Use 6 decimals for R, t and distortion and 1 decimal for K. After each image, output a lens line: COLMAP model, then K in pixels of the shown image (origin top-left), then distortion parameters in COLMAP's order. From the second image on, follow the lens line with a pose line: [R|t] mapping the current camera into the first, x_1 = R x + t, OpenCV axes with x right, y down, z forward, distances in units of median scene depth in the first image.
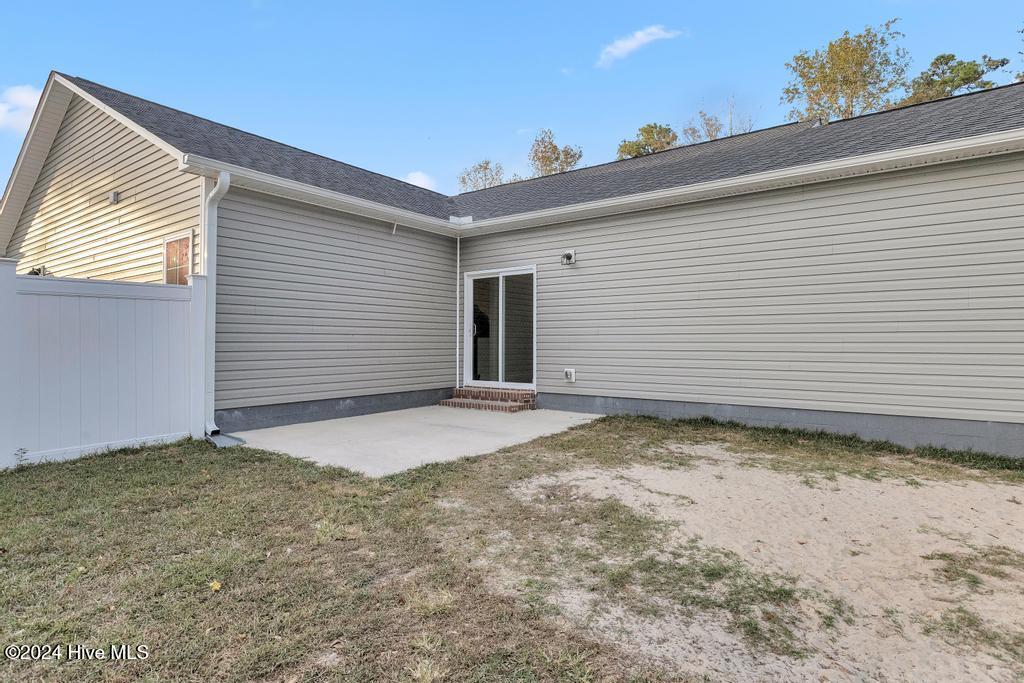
lens RADIAL K [[526.8, 0, 512.0], [0, 526.8, 341.5], [0, 0, 1]] dist [-0.000266, -0.000081]
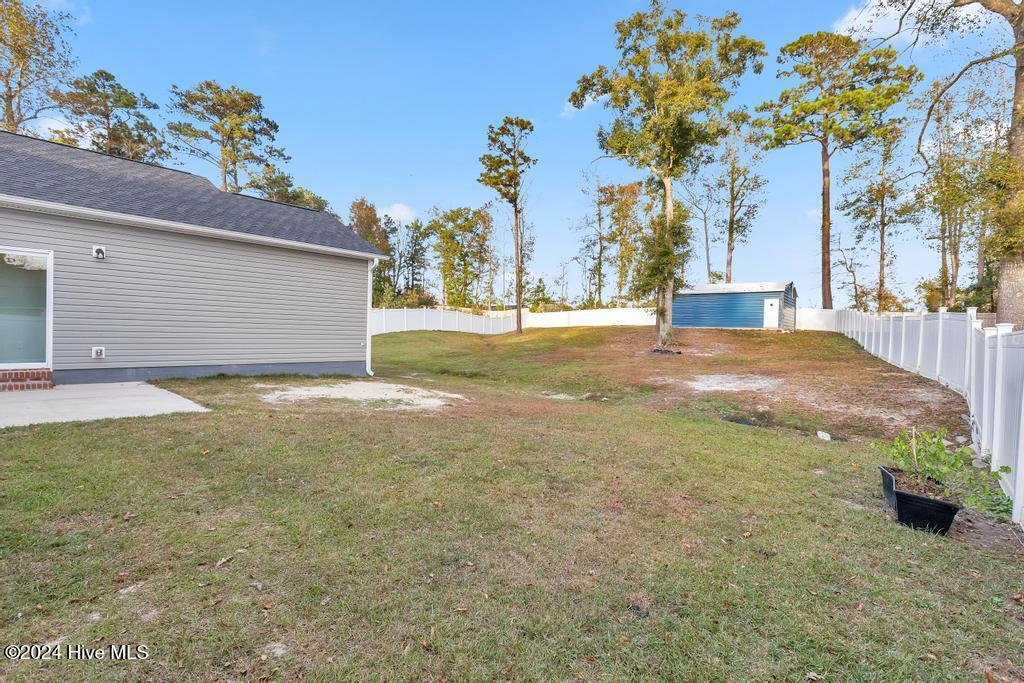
lens RADIAL K [[462.1, 0, 512.0], [0, 462.1, 341.5], [0, 0, 1]] dist [0.000175, 0.000034]
pose [[0.097259, -0.019626, 0.995066, -0.833159], [-0.028747, 0.999333, 0.022520, -0.010380], [-0.994844, -0.030795, 0.096630, -0.019905]]
